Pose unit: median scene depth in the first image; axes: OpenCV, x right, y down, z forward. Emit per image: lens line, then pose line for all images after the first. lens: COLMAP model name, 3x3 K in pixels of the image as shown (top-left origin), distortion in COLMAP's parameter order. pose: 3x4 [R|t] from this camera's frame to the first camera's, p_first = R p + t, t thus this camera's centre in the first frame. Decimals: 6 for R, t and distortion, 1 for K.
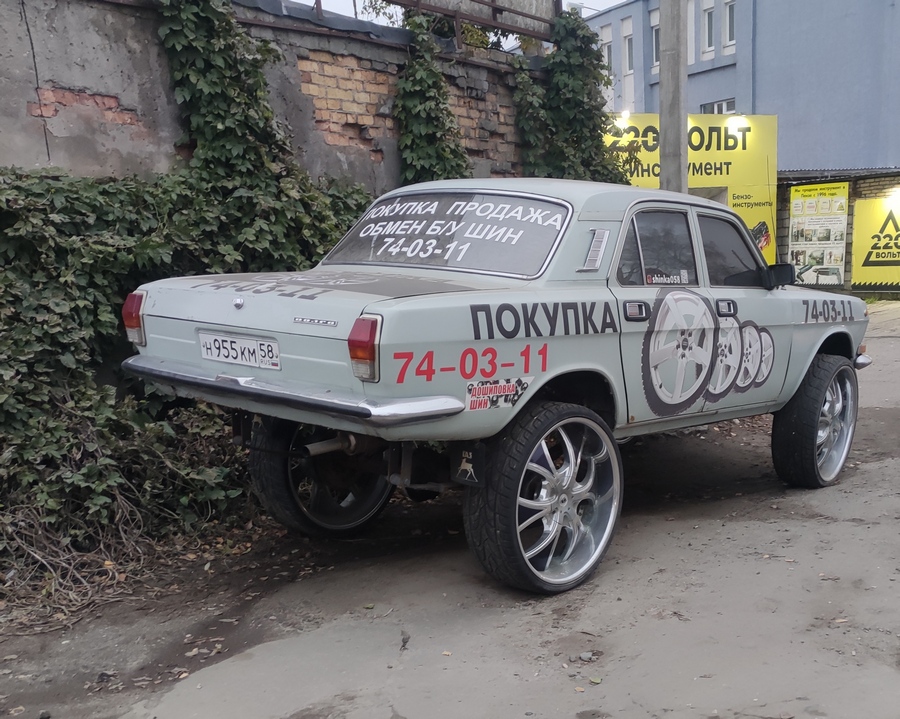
lens RADIAL K [[810.7, 0, 449.9], [0, 810.7, 454.1], [0, 0, 1]] dist [0.061351, -0.082694]
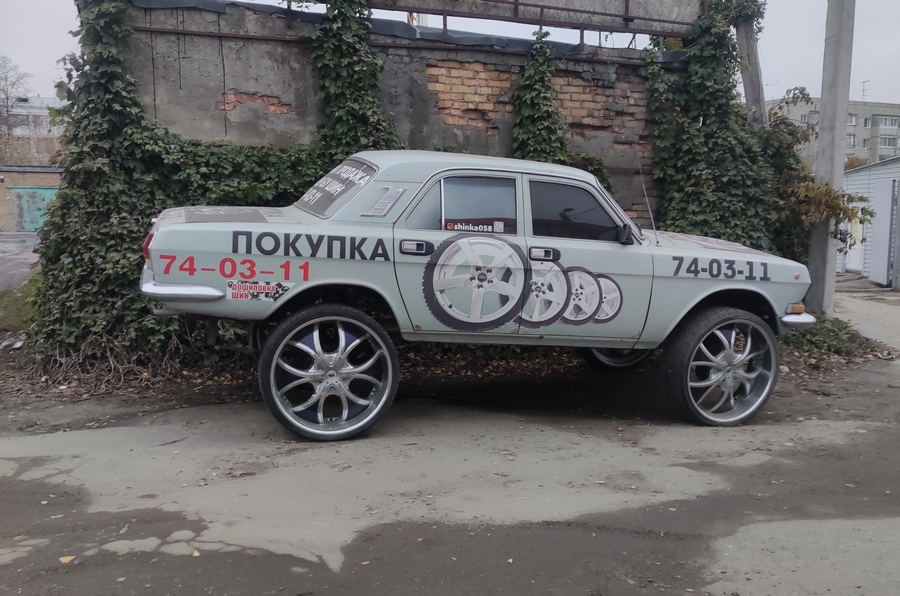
lens RADIAL K [[652.7, 0, 450.0], [0, 652.7, 298.0], [0, 0, 1]] dist [0.032739, -0.003339]
pose [[0.895237, 0.111658, -0.431374, 0.618527], [-0.151742, 0.986626, -0.059532, -0.029668], [0.418957, 0.118753, 0.900207, 0.043068]]
